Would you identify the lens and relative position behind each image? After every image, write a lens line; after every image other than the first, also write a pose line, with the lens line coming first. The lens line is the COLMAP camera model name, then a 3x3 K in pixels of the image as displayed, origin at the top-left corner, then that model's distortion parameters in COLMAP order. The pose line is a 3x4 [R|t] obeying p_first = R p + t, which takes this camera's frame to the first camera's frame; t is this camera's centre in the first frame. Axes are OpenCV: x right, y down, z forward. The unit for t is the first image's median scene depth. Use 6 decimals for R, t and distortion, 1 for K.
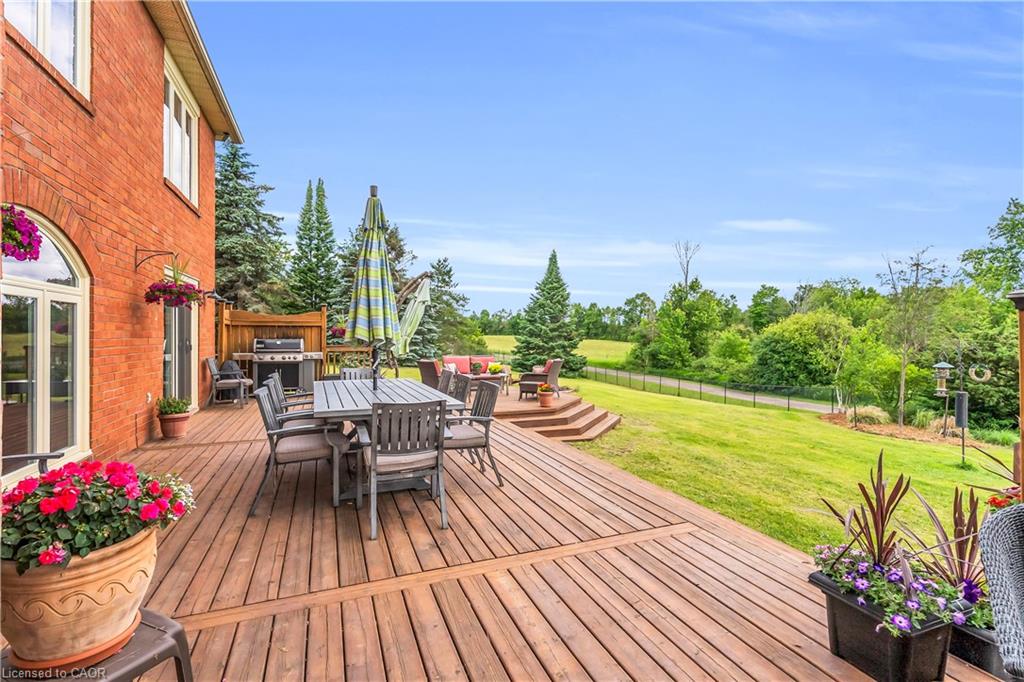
lens RADIAL K [[463.2, 0, 506.2], [0, 463.2, 336.0], [0, 0, 1]] dist [0.003691, 0.000080]
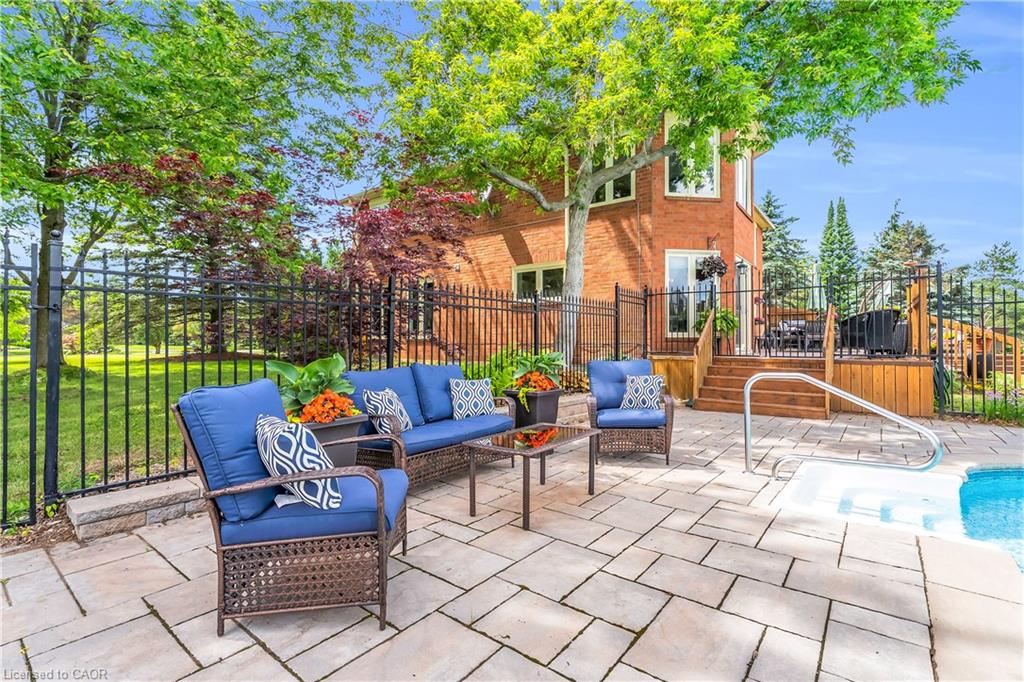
lens RADIAL K [[463.2, 0, 506.2], [0, 463.2, 336.0], [0, 0, 1]] dist [0.003691, 0.000080]
pose [[0.504032, -0.018390, -0.863489, 0.139755], [0.001133, 0.999787, -0.020631, 0.025530], [0.863684, 0.009420, 0.503945, -0.247869]]
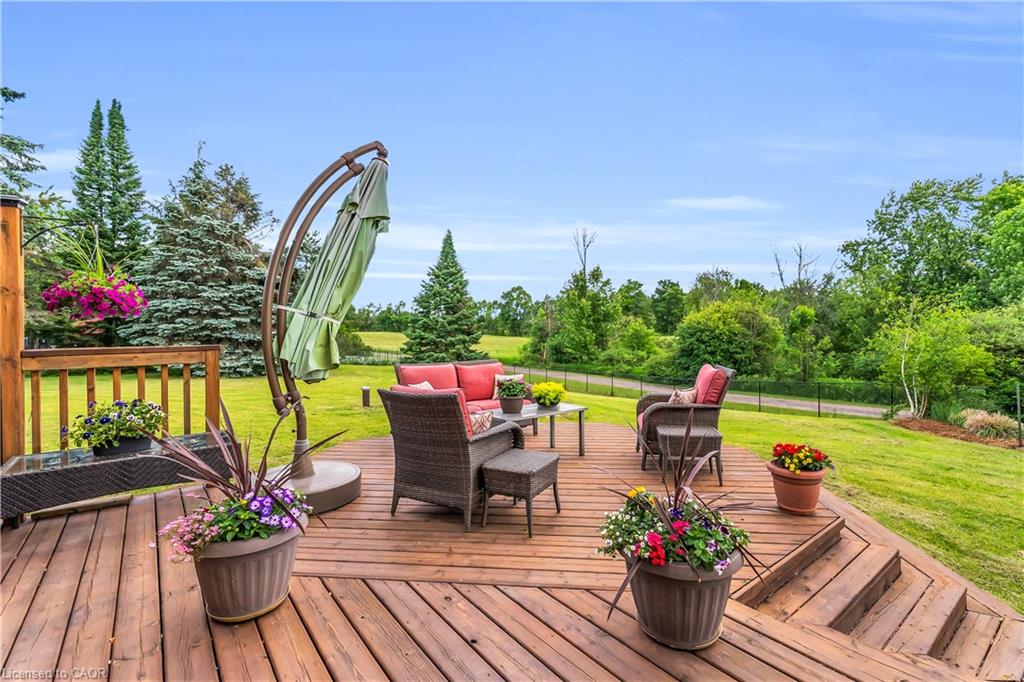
lens RADIAL K [[463.2, 0, 506.2], [0, 463.2, 336.0], [0, 0, 1]] dist [0.003691, 0.000080]
pose [[0.958691, -0.019559, 0.283778, -0.045789], [0.016854, 0.999786, 0.011974, 0.003142], [-0.283951, -0.006696, 0.958815, 0.154883]]
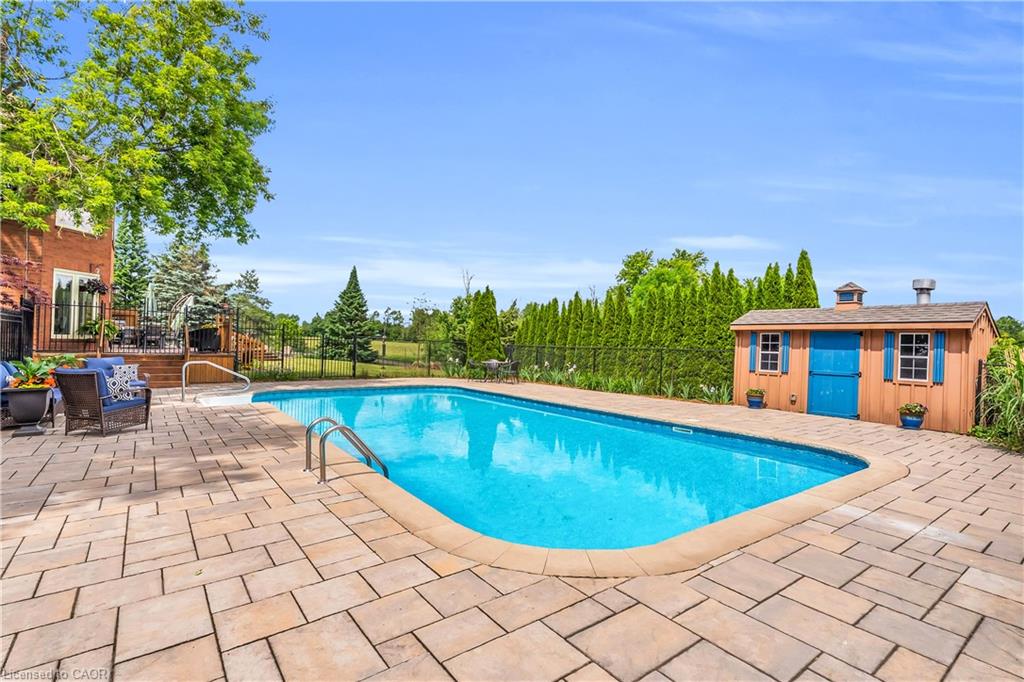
lens RADIAL K [[482.6, 0, 530.9], [0, 482.6, 341.8], [0, 0, 1]] dist [-0.002708, -0.000238]
pose [[0.951059, 0.021197, 0.308282, 0.172790], [-0.020425, 0.999775, -0.005731, 0.019157], [-0.308335, -0.000846, 0.951278, -0.443292]]
